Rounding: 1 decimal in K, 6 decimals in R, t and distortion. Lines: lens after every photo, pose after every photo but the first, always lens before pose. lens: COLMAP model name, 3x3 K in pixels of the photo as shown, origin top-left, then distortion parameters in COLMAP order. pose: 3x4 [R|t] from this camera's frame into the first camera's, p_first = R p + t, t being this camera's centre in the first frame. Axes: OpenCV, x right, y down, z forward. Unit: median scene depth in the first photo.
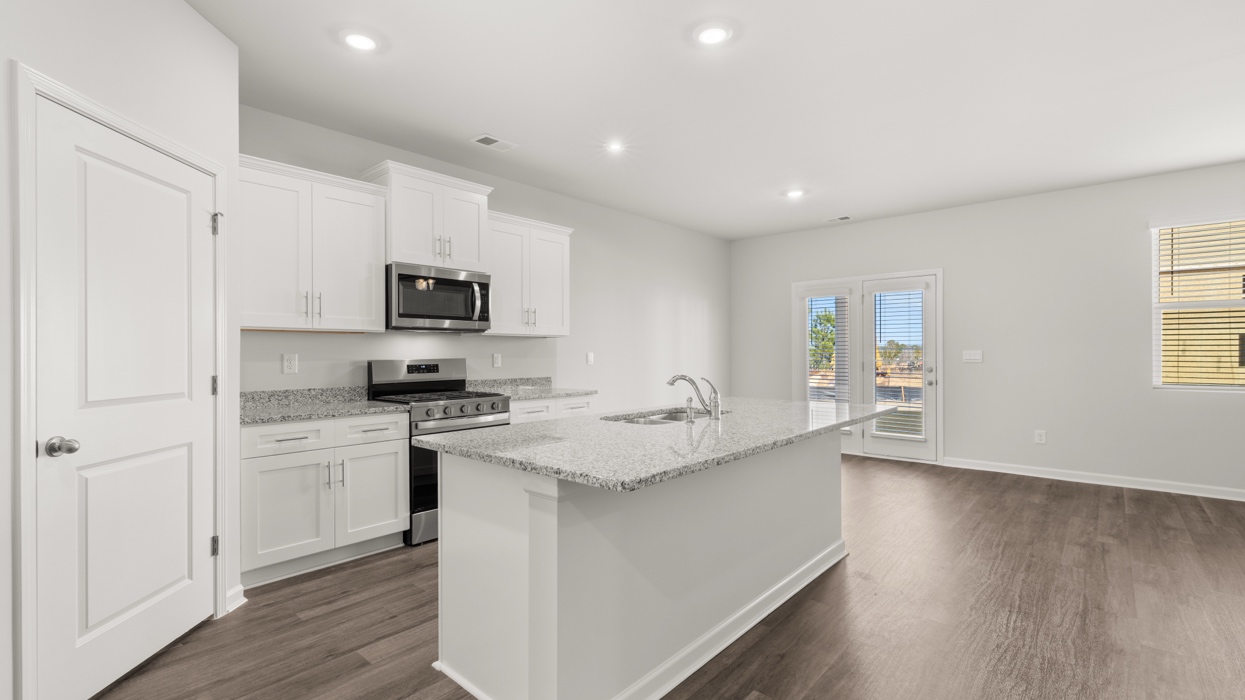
lens RADIAL K [[548.8, 0, 613.7], [0, 548.8, 357.9], [0, 0, 1]] dist [0.006677, 0.000226]
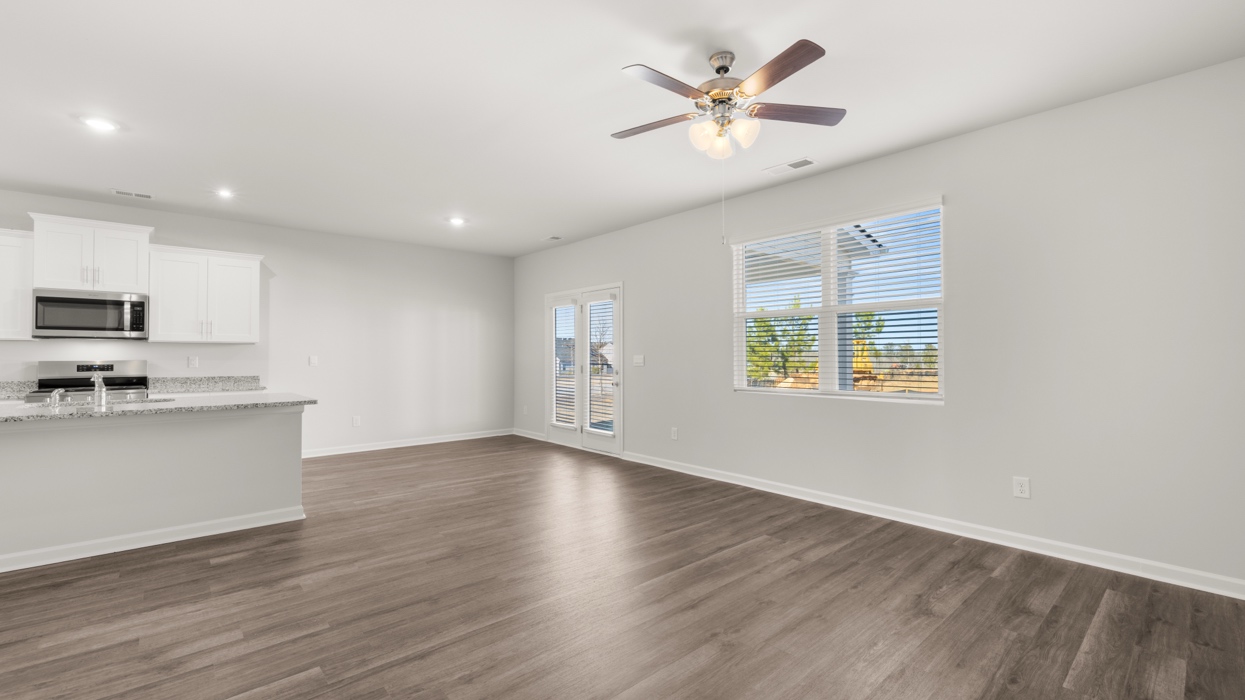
lens RADIAL K [[521.9, 0, 617.0], [0, 521.9, 346.1], [0, 0, 1]] dist [0.001413, -0.001678]
pose [[0.992569, 0.000838, -0.121677, 1.039234], [-0.004321, 0.999588, -0.028371, -0.002330], [0.121603, 0.028686, 0.992164, -0.074830]]
